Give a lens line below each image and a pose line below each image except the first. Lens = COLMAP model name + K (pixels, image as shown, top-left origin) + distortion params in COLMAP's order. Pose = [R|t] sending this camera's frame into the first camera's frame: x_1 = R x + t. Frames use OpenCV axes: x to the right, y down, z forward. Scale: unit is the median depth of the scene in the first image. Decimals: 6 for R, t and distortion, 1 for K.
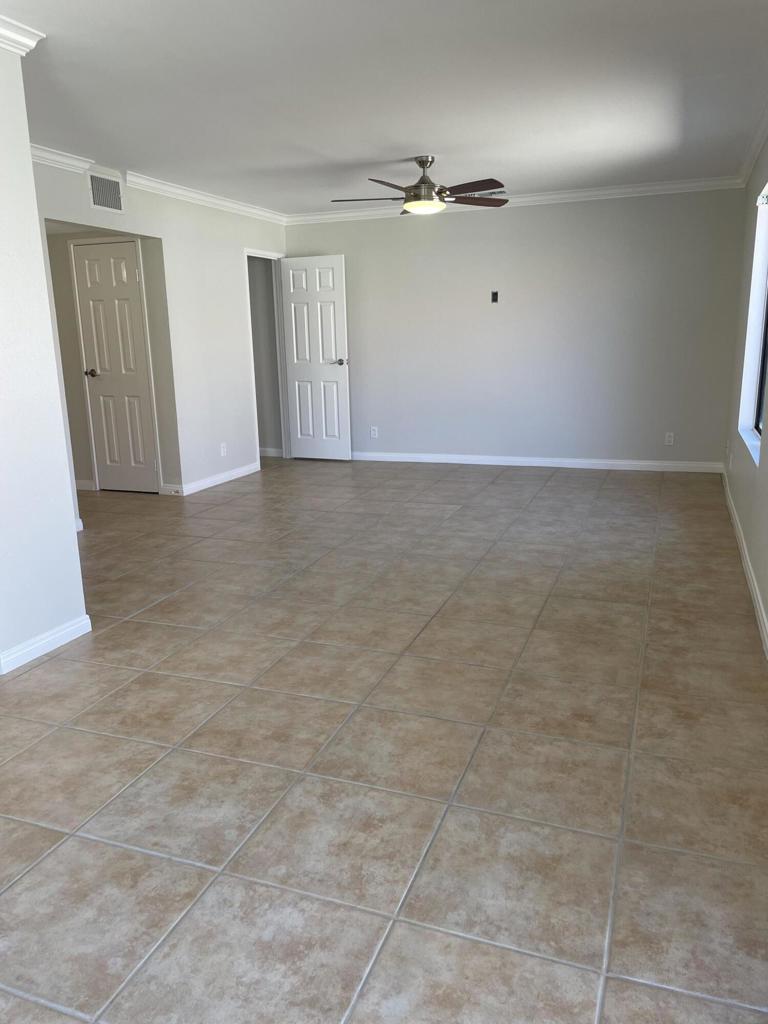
lens RADIAL K [[765.7, 0, 384.0], [0, 765.7, 512.0], [0, 0, 1]] dist [0.003851, 0.000614]
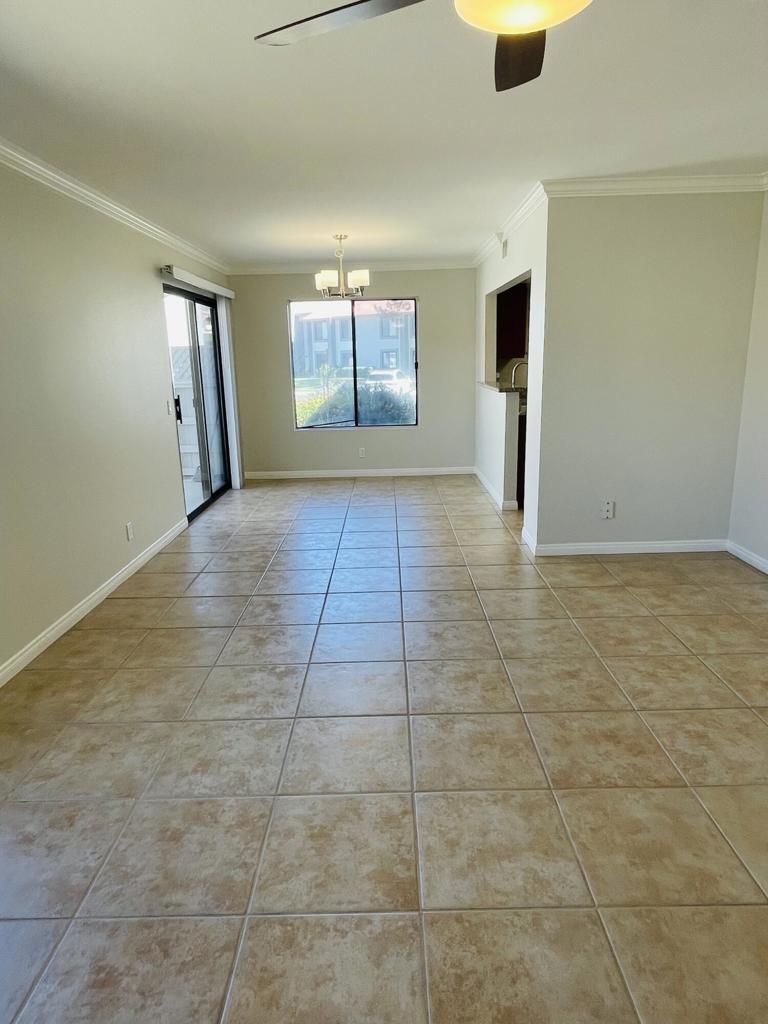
lens RADIAL K [[610.9, 0, 384.0], [0, 610.9, 512.0], [0, 0, 1]] dist [-0.002111, -0.000383]
pose [[-0.934999, 0.133561, -0.328539, 0.238758], [-0.032190, 0.890592, 0.453663, -0.376229], [0.353186, 0.434750, -0.828403, 1.464297]]
